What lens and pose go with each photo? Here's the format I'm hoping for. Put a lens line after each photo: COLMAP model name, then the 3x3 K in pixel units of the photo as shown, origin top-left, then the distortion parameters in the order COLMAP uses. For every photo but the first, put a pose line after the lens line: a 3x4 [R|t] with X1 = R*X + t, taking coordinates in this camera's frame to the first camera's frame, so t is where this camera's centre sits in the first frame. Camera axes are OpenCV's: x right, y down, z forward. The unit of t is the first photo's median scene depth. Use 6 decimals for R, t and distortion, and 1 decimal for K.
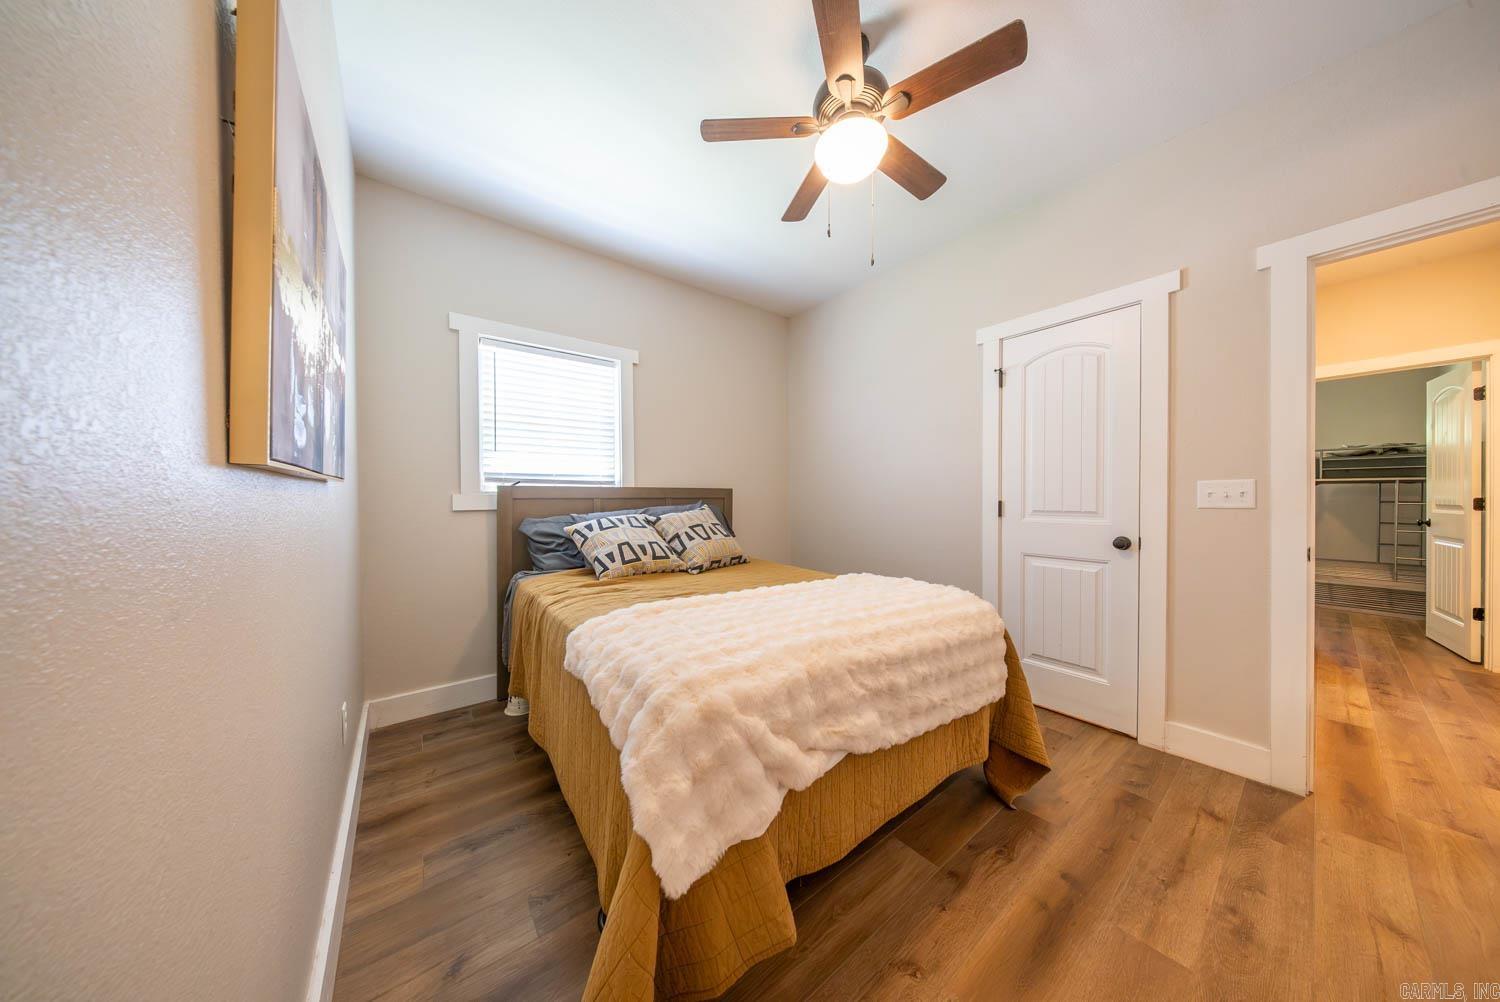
lens RADIAL K [[442.4, 0, 748.5], [0, 442.4, 501.2], [0, 0, 1]] dist [0.000331, -0.000327]
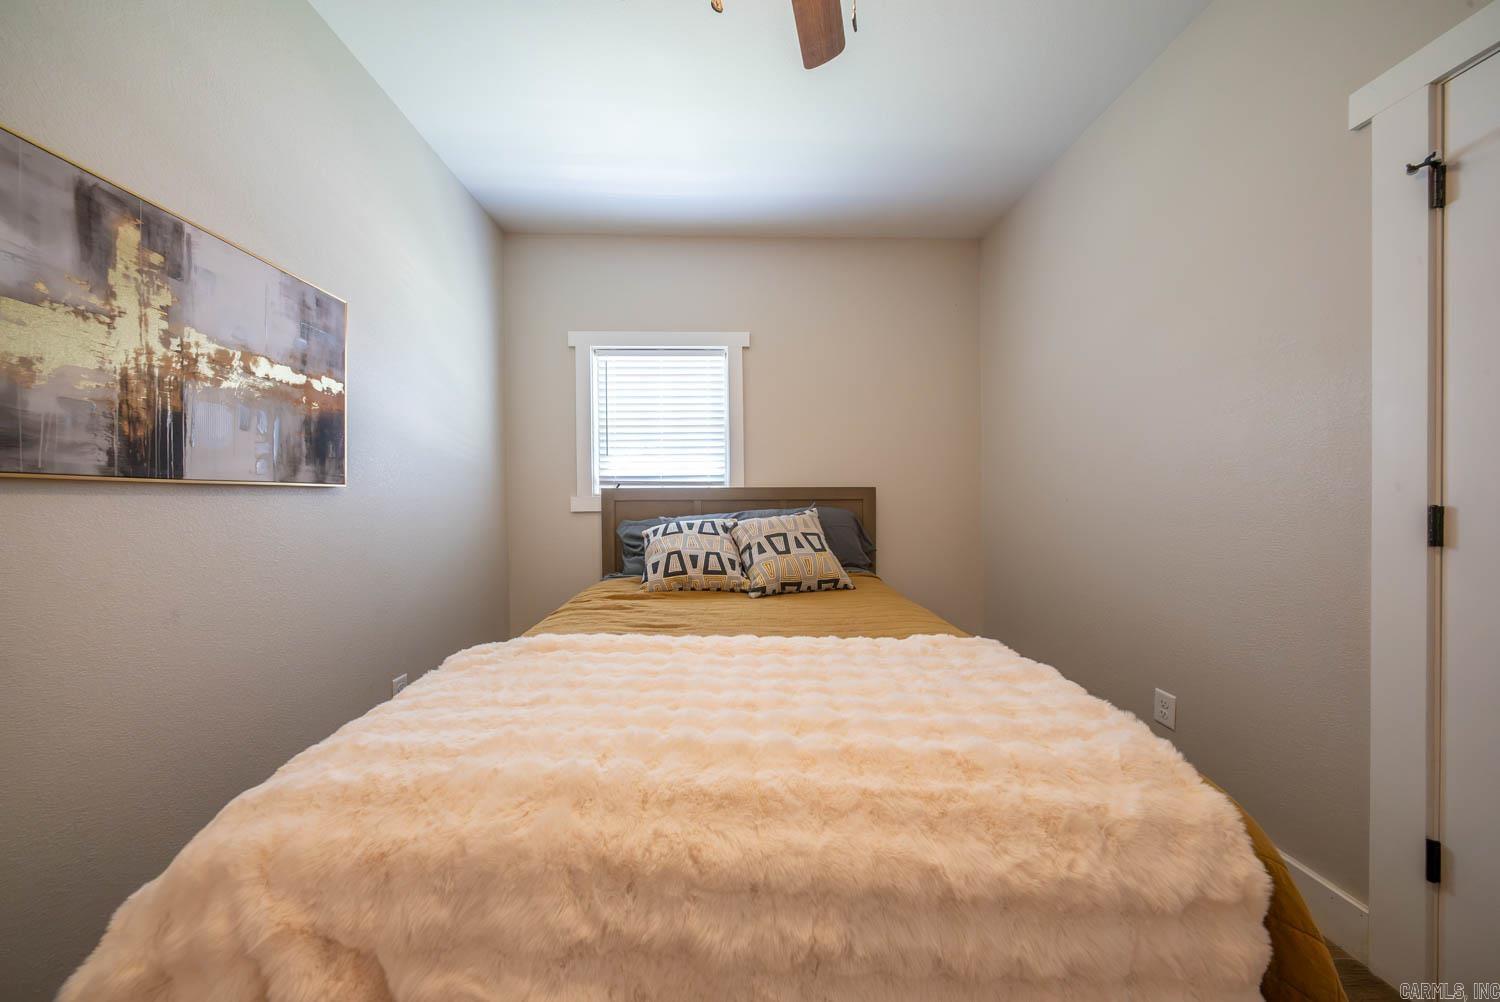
lens RADIAL K [[441.3, 0, 747.5], [0, 441.3, 502.4], [0, 0, 1]] dist [0.007505, -0.003375]
pose [[0.811828, 0.001747, -0.583894, 0.313926], [-0.002395, 0.999997, -0.000338, -0.002329], [0.583892, 0.001673, 0.811830, 0.352377]]
